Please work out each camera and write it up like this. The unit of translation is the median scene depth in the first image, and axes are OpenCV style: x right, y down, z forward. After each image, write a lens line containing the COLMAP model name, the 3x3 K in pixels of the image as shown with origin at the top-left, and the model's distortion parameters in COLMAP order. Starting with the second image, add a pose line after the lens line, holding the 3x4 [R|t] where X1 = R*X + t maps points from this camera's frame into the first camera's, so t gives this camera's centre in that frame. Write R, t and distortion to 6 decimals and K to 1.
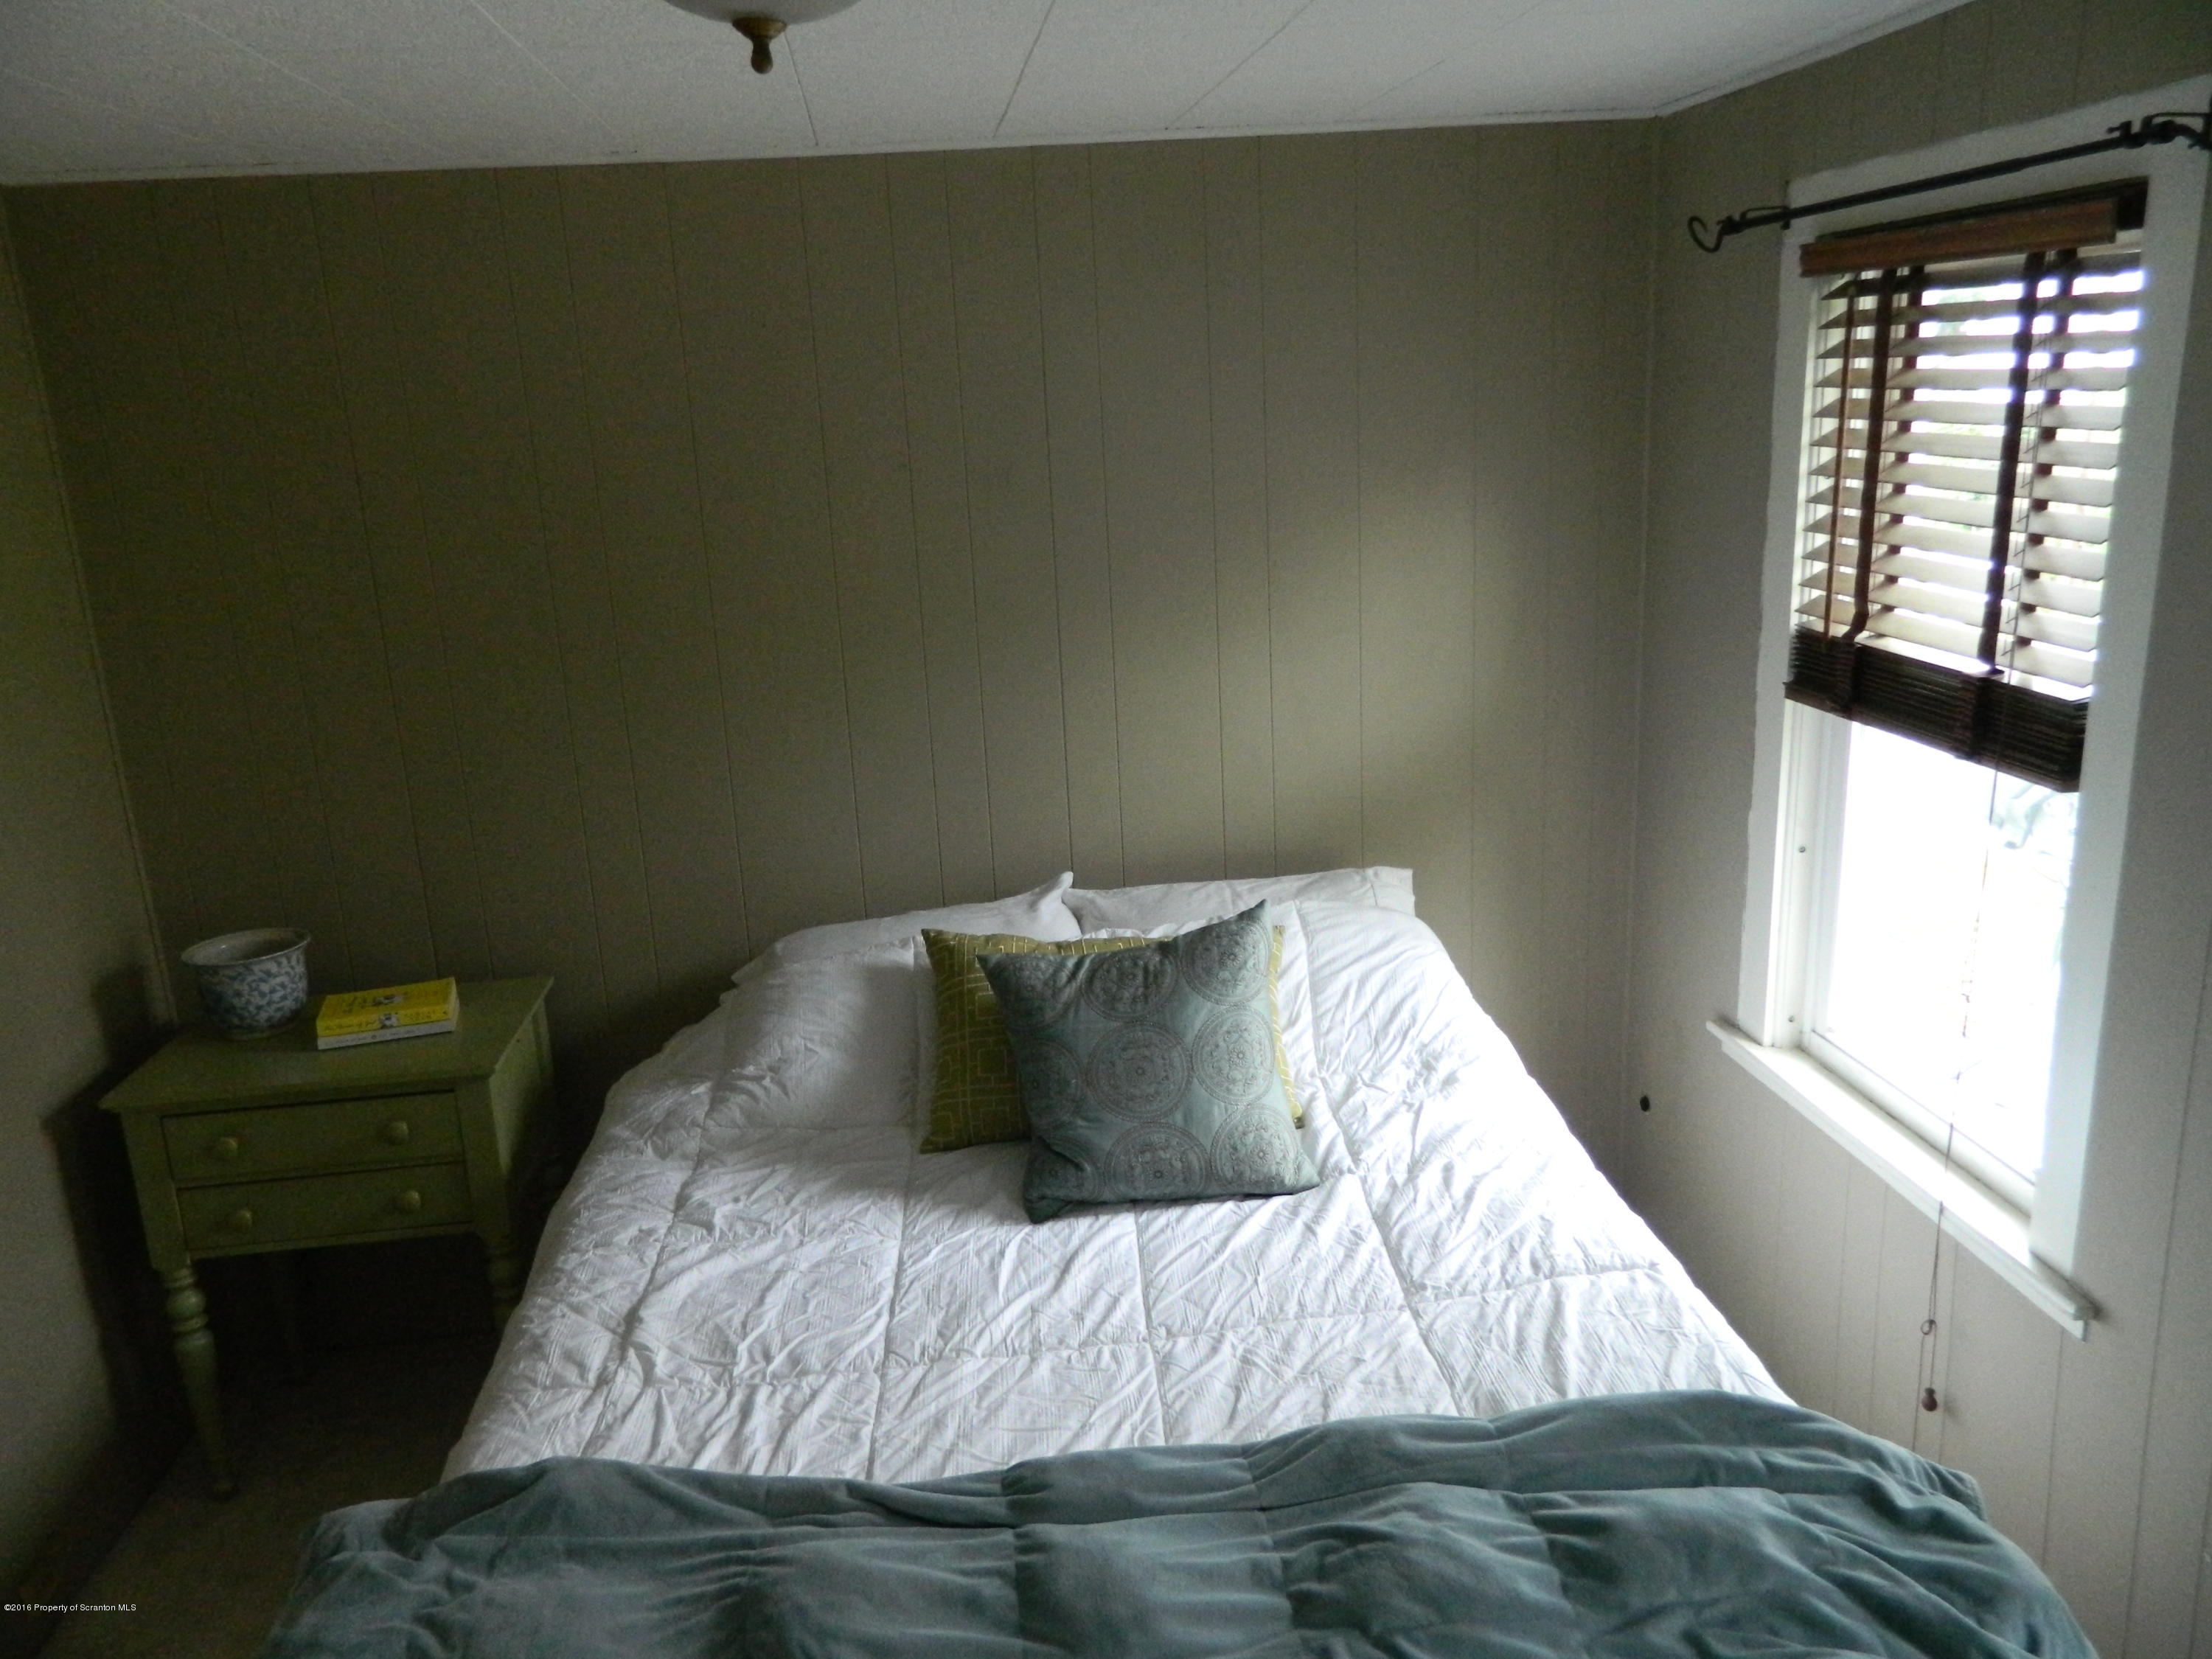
lens RADIAL K [[1661.6, 0, 1106.0], [0, 1661.6, 829.5], [0, 0, 1]] dist [0.021560, -0.010885]
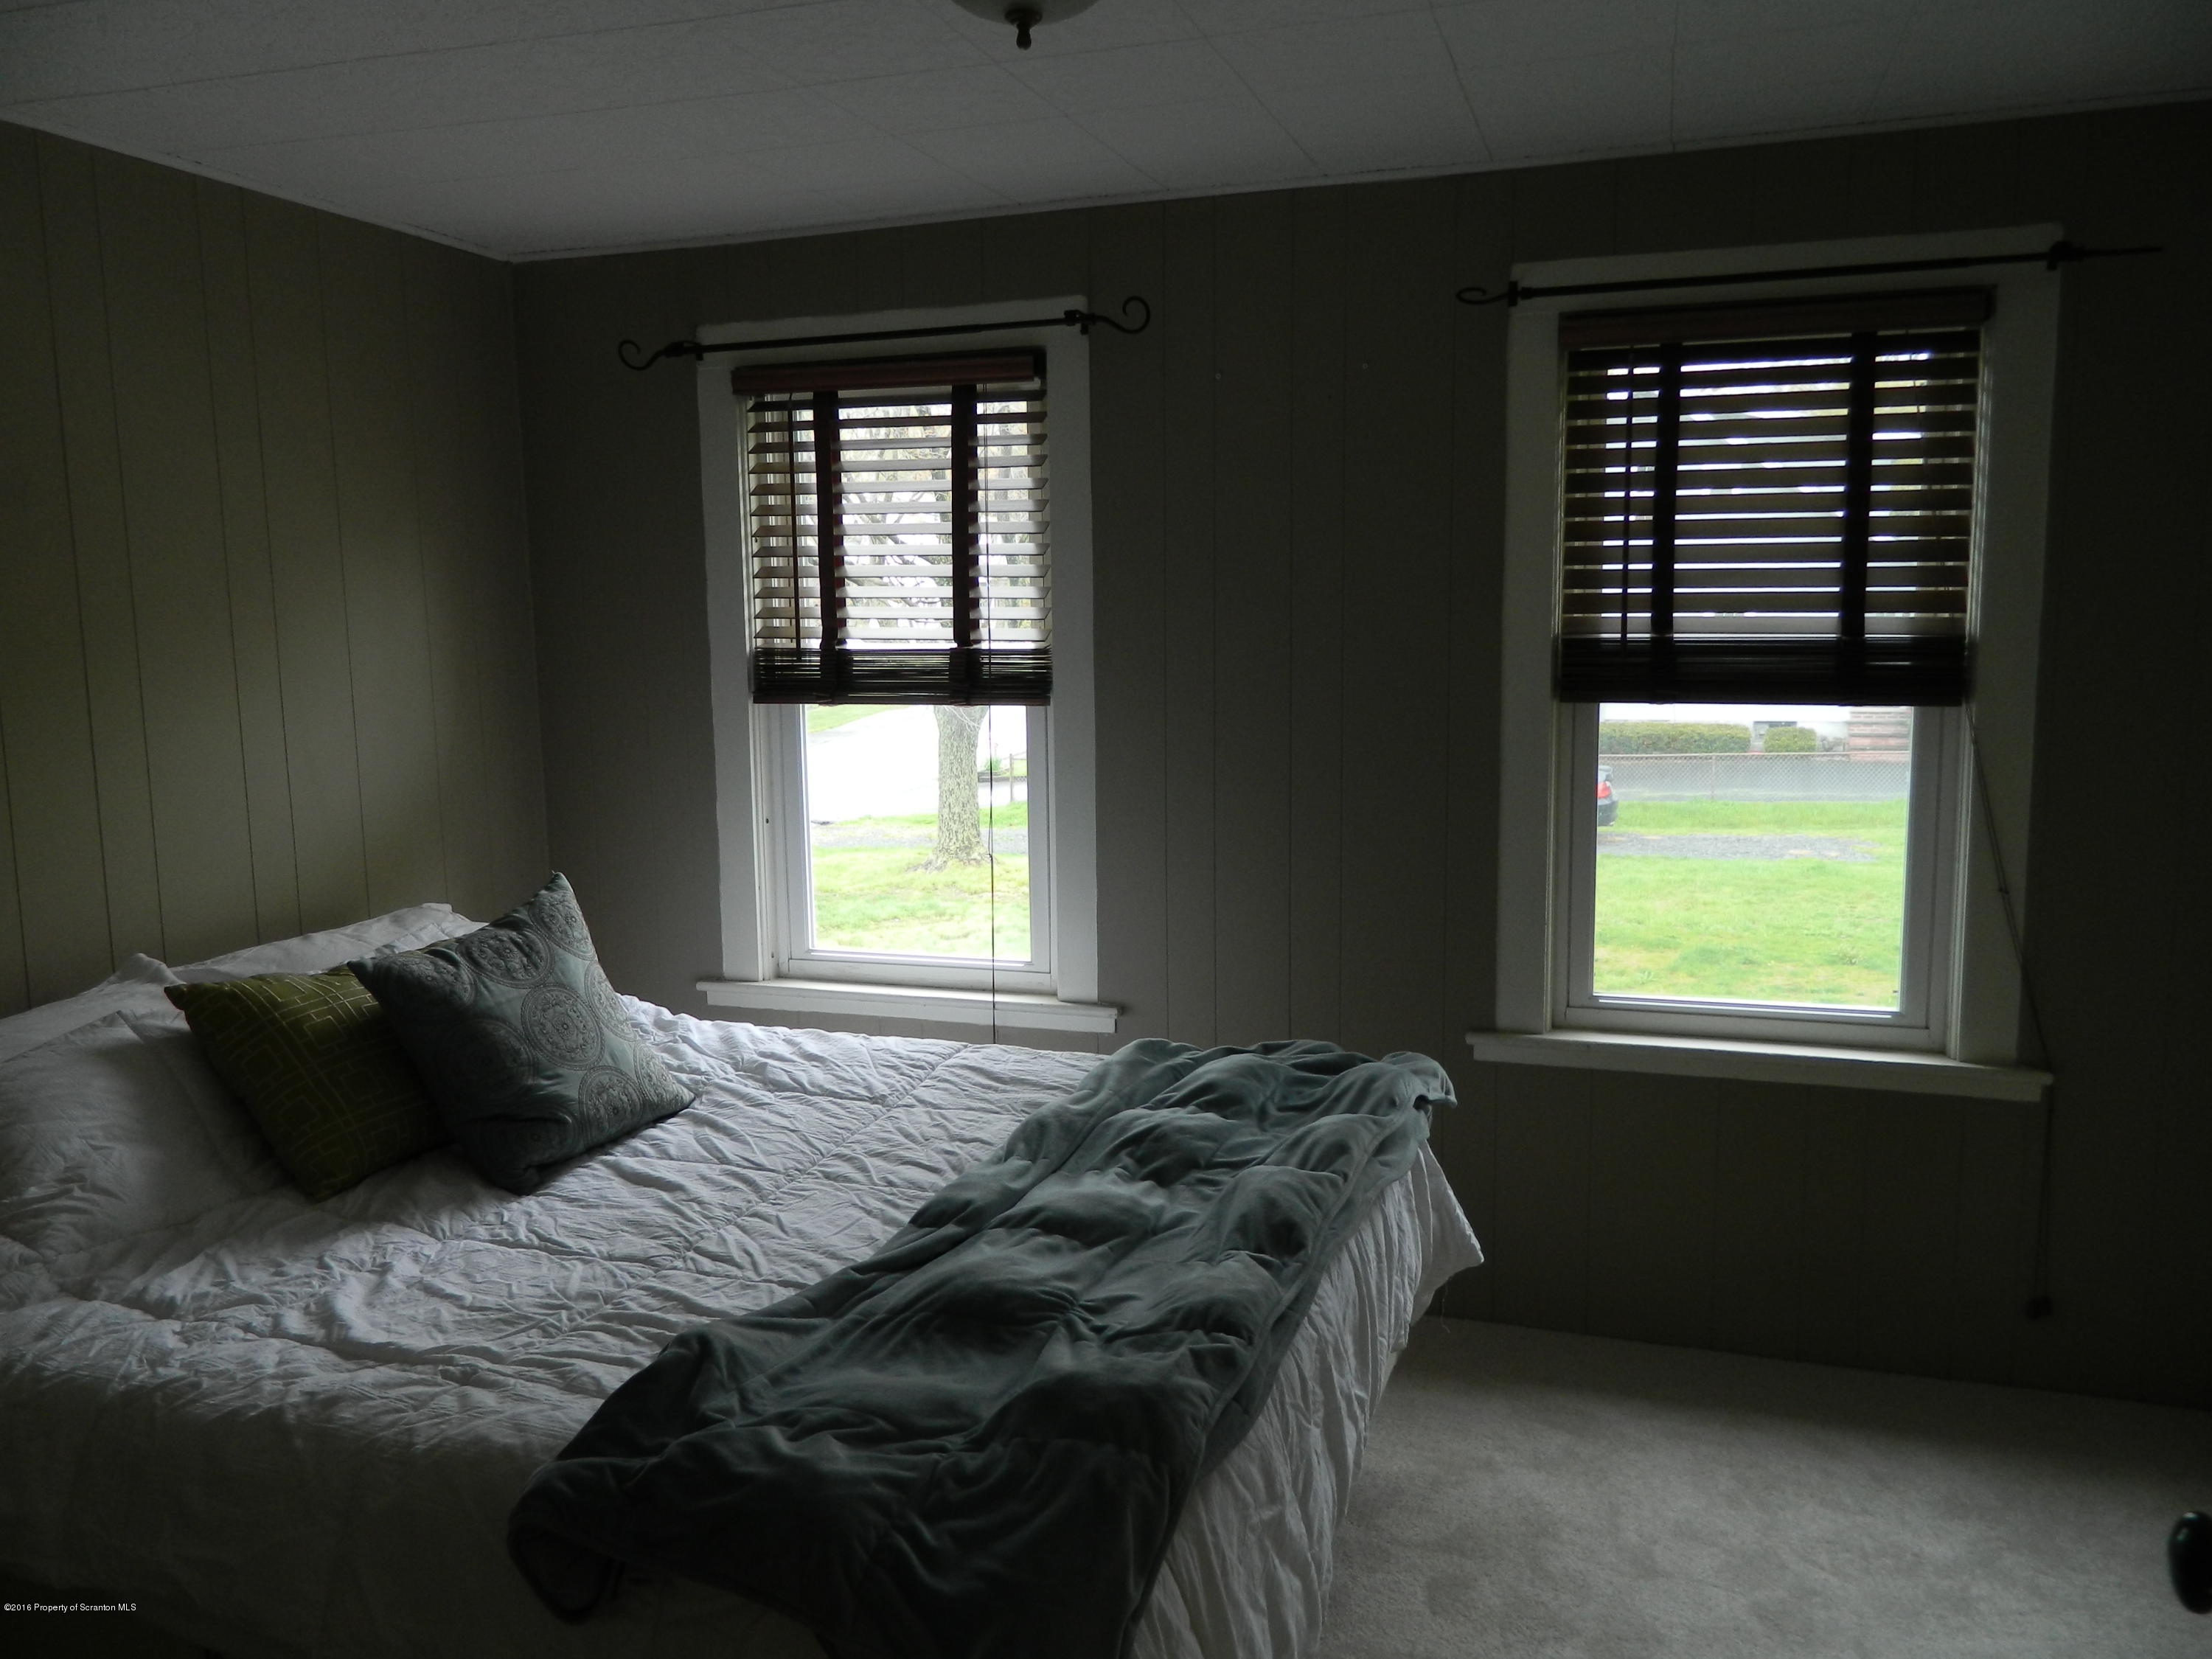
lens RADIAL K [[1661.6, 0, 1106.0], [0, 1661.6, 829.5], [0, 0, 1]] dist [0.021560, -0.010885]
pose [[0.420947, -0.080600, 0.903497, -0.778940], [0.227878, 0.973498, -0.019325, 0.124683], [-0.877995, 0.214022, 0.428158, 0.234974]]
